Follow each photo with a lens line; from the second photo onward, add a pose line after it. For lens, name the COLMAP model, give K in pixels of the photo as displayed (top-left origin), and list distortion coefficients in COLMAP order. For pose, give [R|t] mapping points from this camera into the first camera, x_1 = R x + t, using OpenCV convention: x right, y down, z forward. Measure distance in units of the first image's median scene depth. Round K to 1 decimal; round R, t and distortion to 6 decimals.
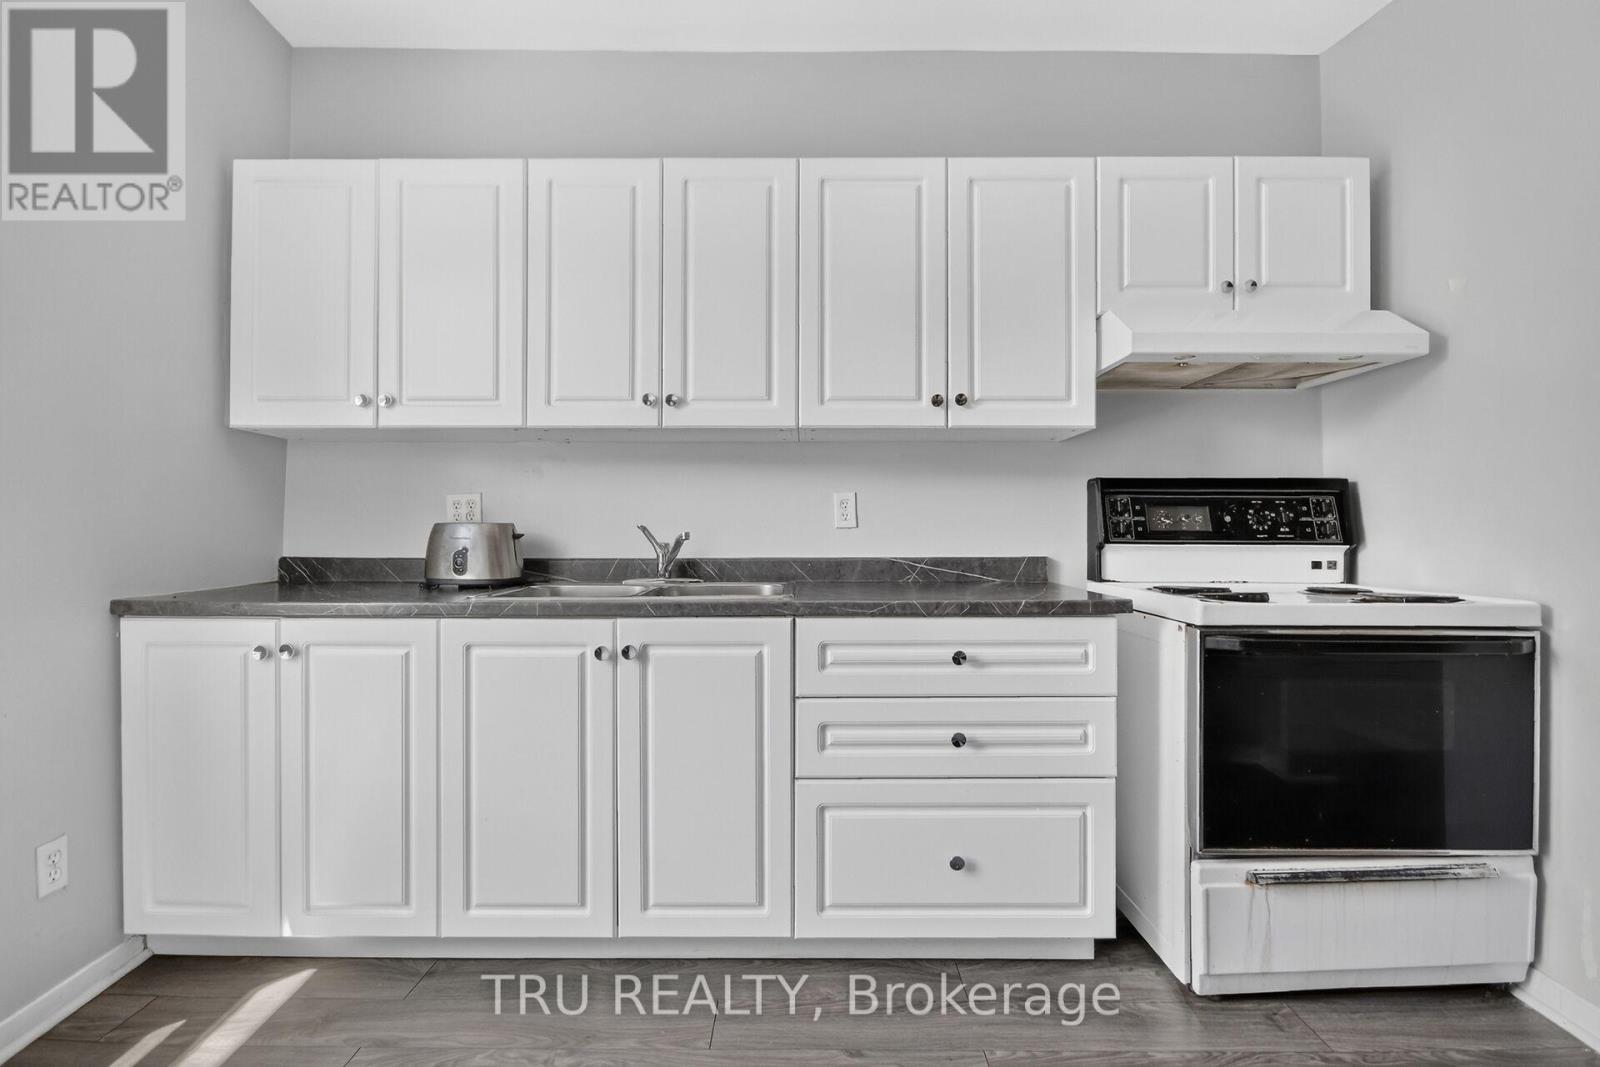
lens RADIAL K [[675.6, 0, 769.1], [0, 675.6, 536.0], [0, 0, 1]] dist [-0.003402, -0.000293]
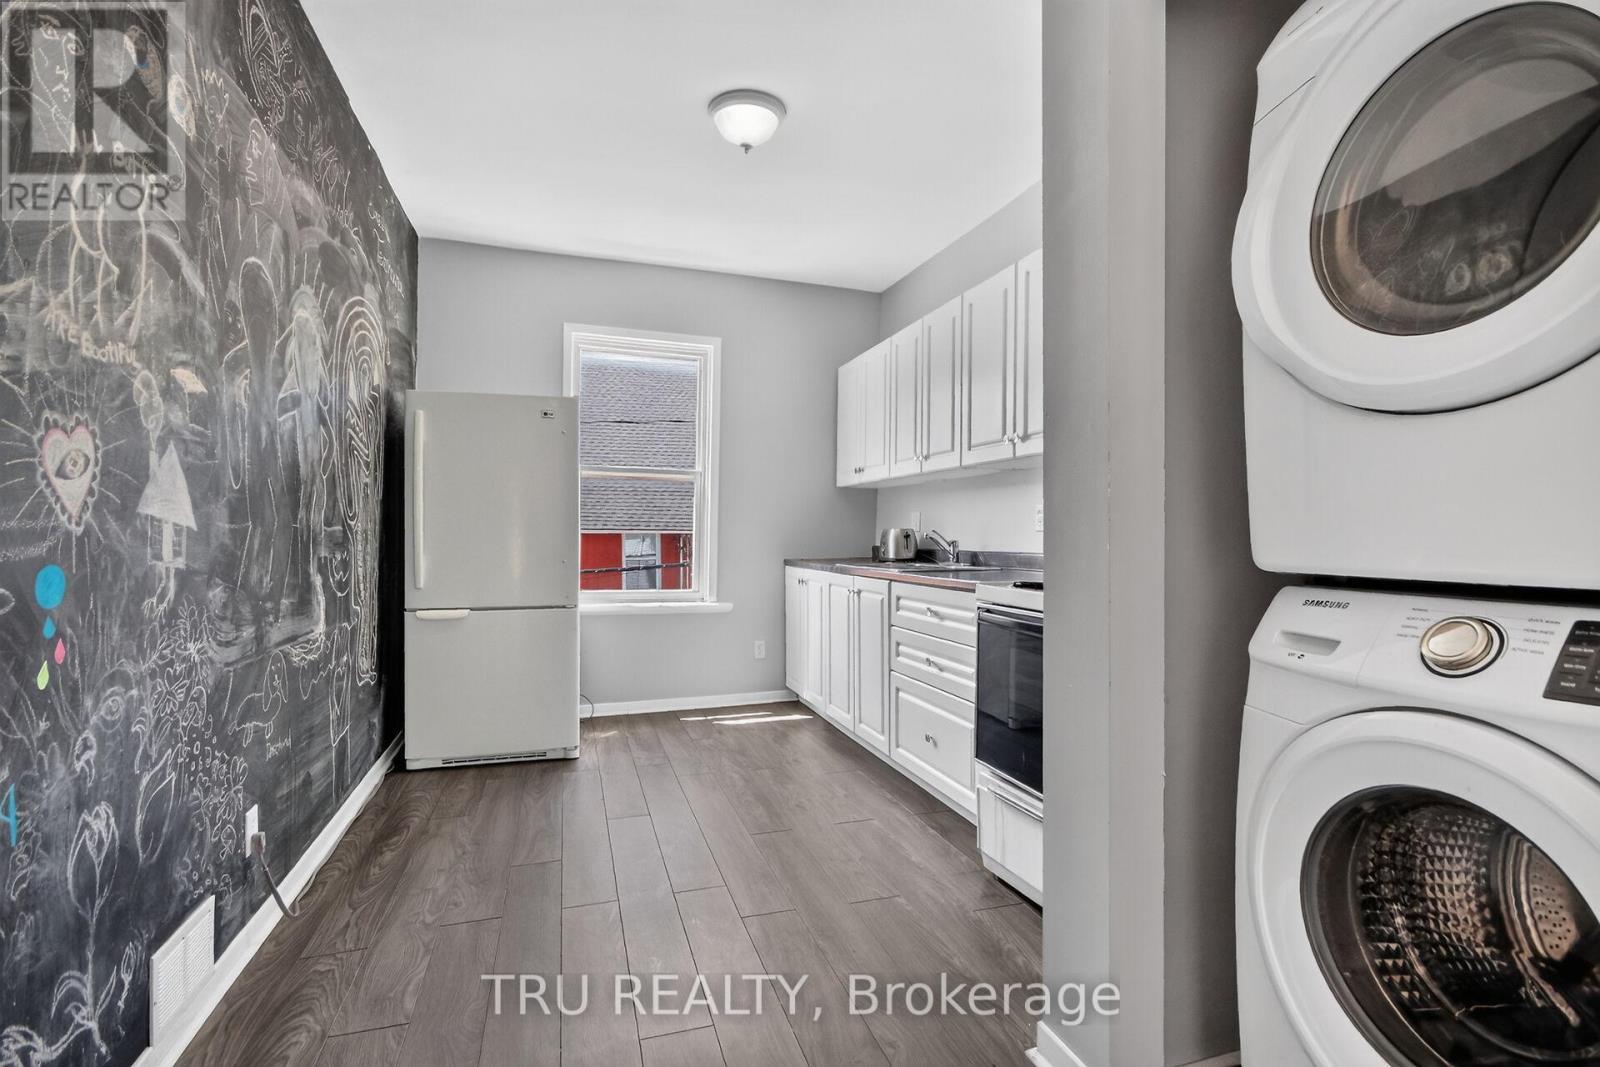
lens RADIAL K [[742.2, 0, 800.0], [0, 742.2, 533.5], [0, 0, 1]] dist [0.000468, -0.000007]
pose [[0.310949, 0.000581, -0.950426, 1.491252], [-0.004229, 0.999991, -0.000773, -0.002990], [0.950417, 0.004260, 0.310949, 0.120659]]
